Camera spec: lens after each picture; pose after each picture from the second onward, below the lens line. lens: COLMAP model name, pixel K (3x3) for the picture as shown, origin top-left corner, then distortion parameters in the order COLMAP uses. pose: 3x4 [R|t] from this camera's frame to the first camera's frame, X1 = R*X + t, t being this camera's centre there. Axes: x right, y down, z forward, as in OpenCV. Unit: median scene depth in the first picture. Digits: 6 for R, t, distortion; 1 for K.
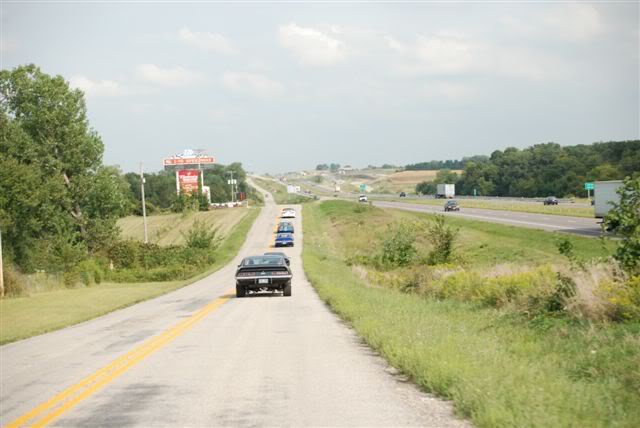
lens RADIAL K [[1403.1, 0, 320.0], [0, 1403.1, 214.0], [0, 0, 1]] dist [0.050371, 0.000000]
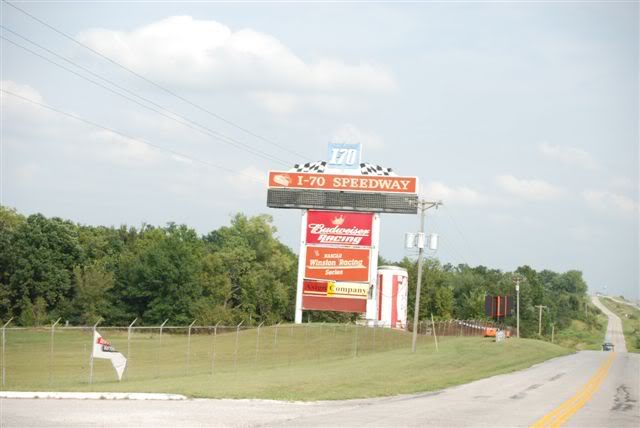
lens RADIAL K [[1403.1, 0, 320.0], [0, 1403.1, 213.6], [0, 0, 1]] dist [0.050371, 0.000000]
pose [[0.963852, 0.083159, -0.253127, -0.005782], [-0.103546, 0.992277, -0.068291, -0.003008], [0.245494, 0.092033, 0.965020, 0.276715]]
